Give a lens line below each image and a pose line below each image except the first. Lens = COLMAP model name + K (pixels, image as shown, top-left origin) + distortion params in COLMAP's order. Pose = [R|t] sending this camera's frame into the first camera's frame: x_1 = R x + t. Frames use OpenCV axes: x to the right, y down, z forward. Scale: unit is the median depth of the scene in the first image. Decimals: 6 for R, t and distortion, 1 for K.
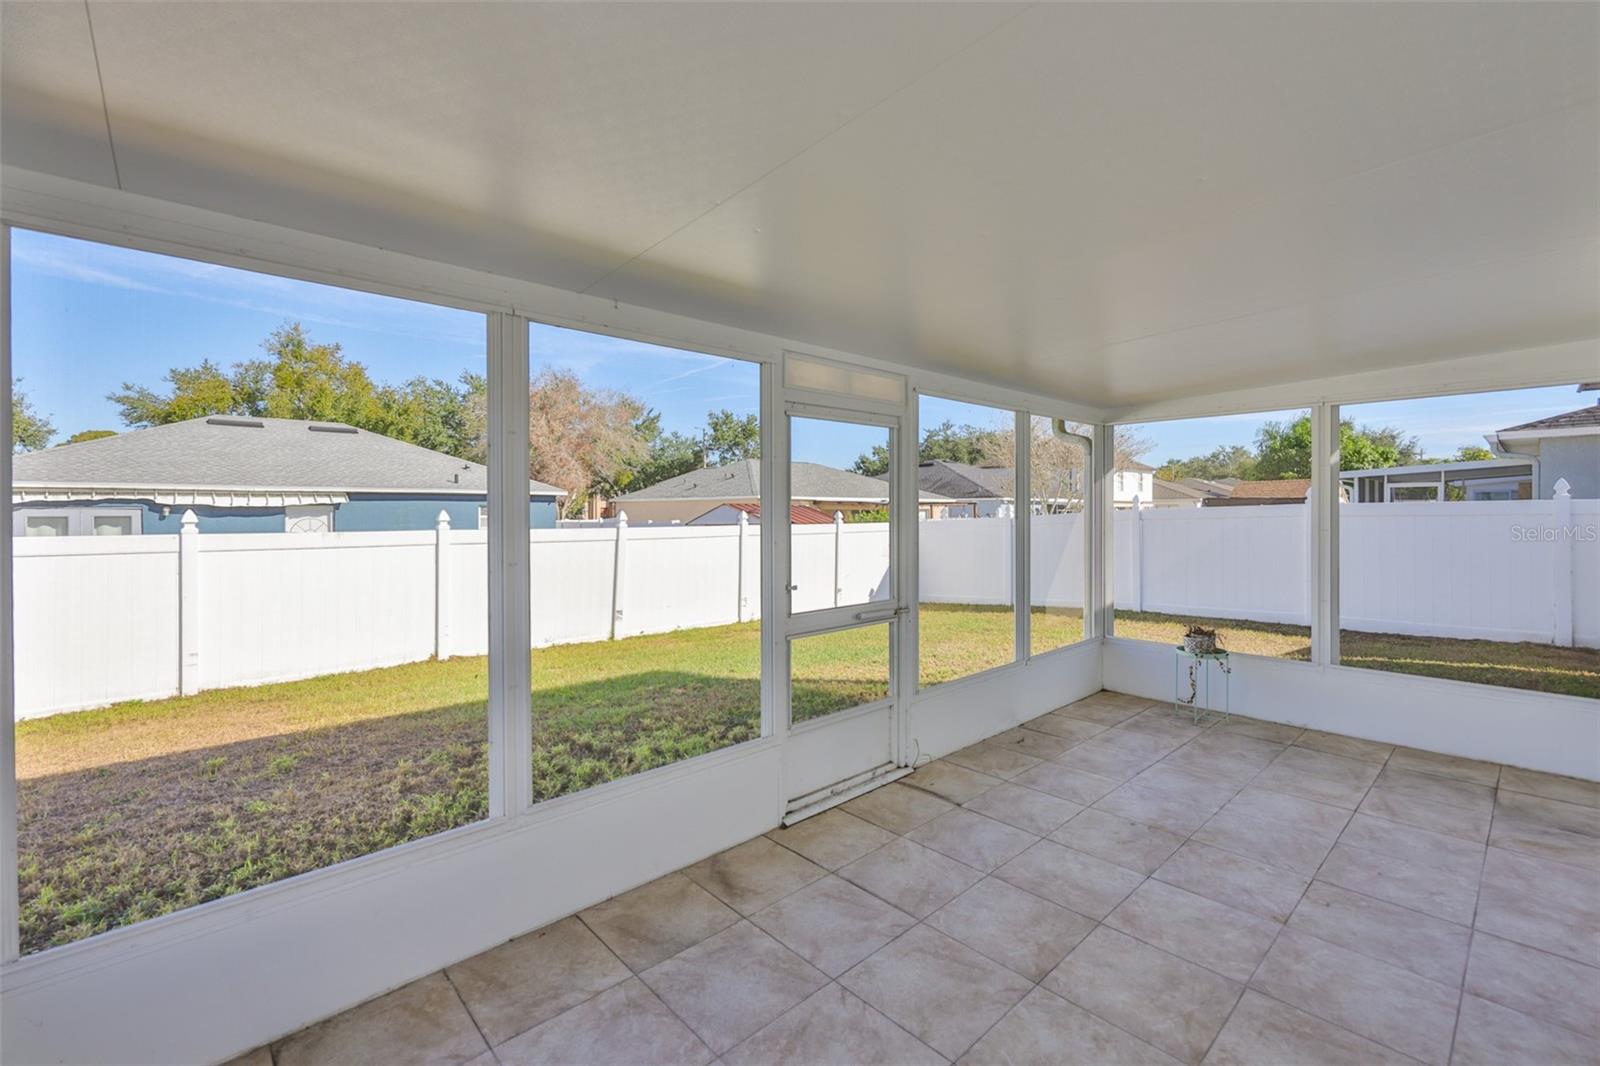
lens RADIAL K [[679.7, 0, 796.0], [0, 679.7, 506.1], [0, 0, 1]] dist [-0.004115, 0.000102]
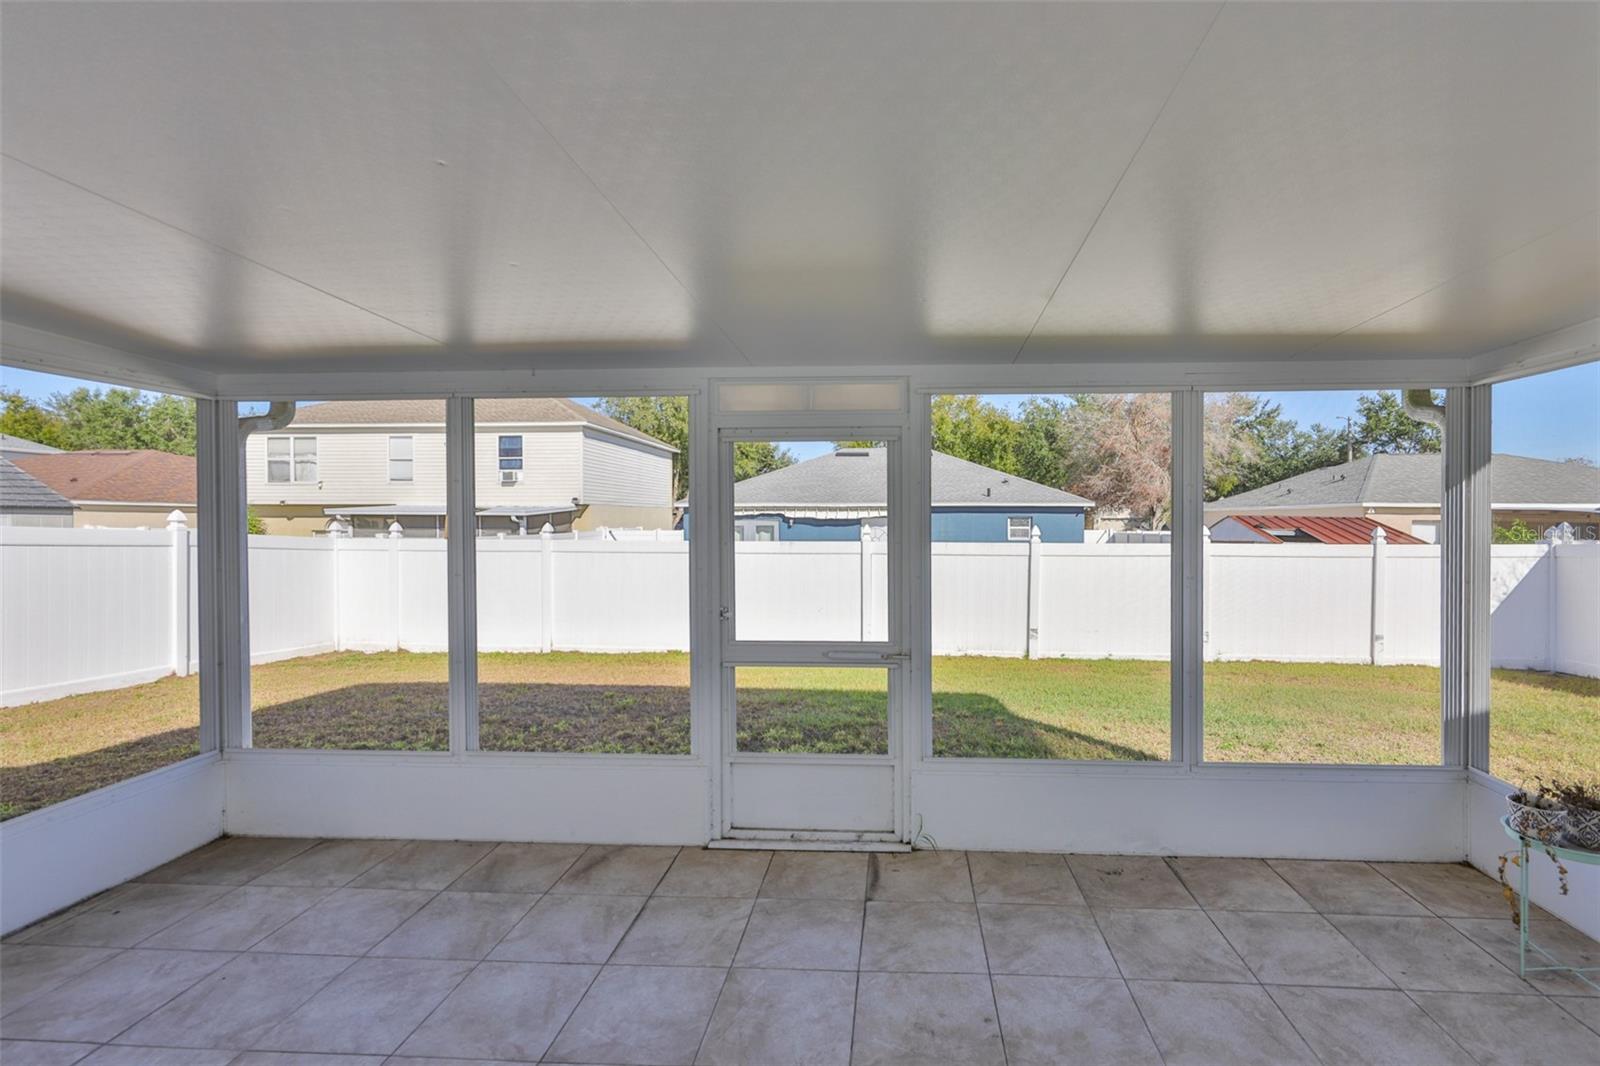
lens RADIAL K [[679.7, 0, 806.8], [0, 679.7, 521.0], [0, 0, 1]] dist [-0.004115, 0.000102]
pose [[0.700575, 0.001614, -0.713577, 0.553572], [0.003370, 0.999979, 0.005570, -0.015990], [0.713571, -0.006306, 0.700555, 0.269408]]
